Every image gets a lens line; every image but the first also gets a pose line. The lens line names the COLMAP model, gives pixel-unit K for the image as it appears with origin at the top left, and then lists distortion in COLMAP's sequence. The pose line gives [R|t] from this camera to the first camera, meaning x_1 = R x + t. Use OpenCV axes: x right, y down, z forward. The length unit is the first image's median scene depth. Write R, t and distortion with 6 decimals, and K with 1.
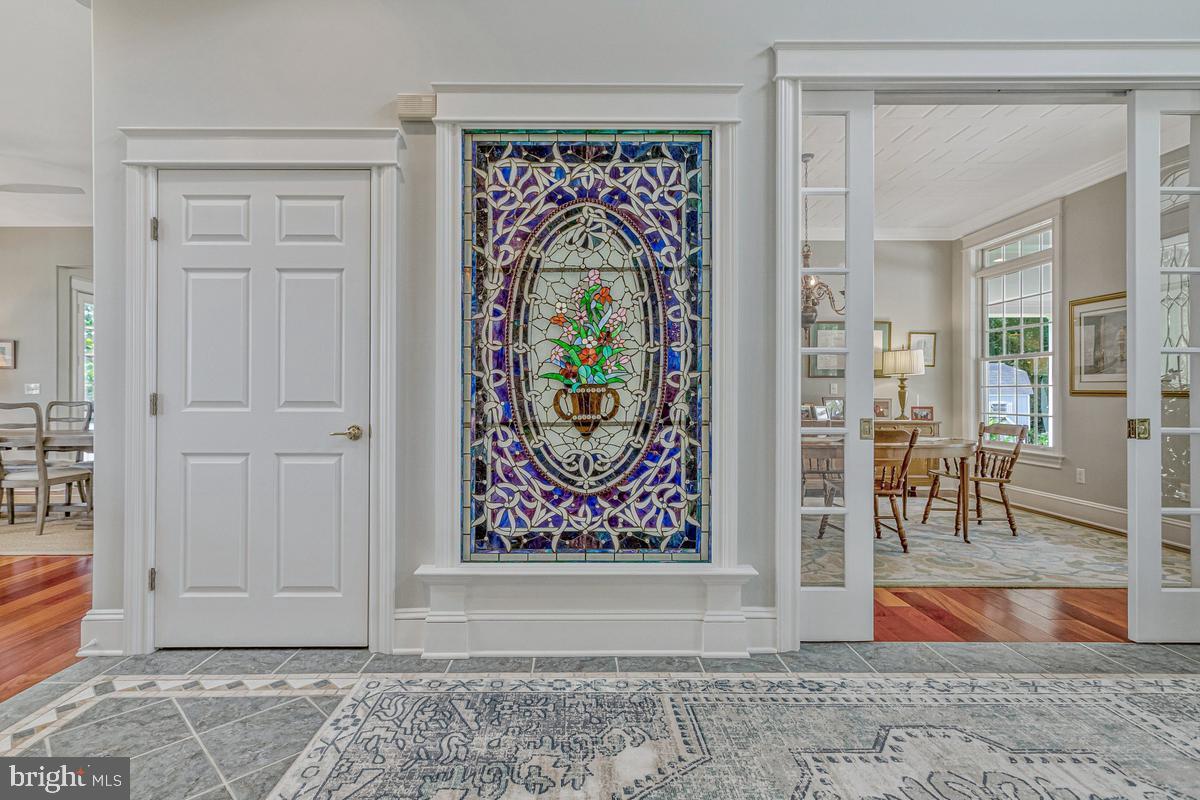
lens RADIAL K [[582.2, 0, 600.5], [0, 582.2, 391.6], [0, 0, 1]] dist [-0.001531, -0.000024]
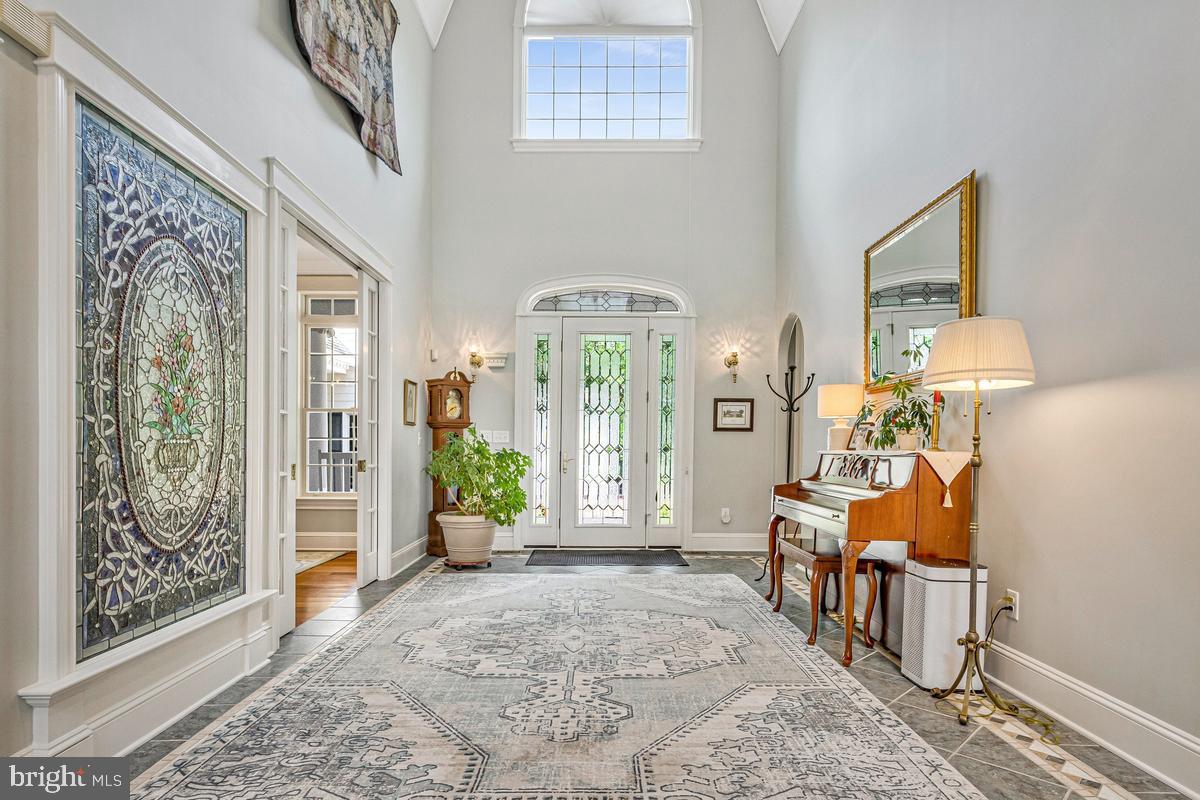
lens RADIAL K [[591.3, 0, 594.4], [0, 591.3, 456.3], [0, 0, 1]] dist [0.000088, 0.000067]
pose [[0.033303, -0.012724, 0.999364, -0.969806], [-0.016880, 0.999769, 0.013292, -0.001680], [-0.999303, -0.017312, 0.033081, 0.291852]]
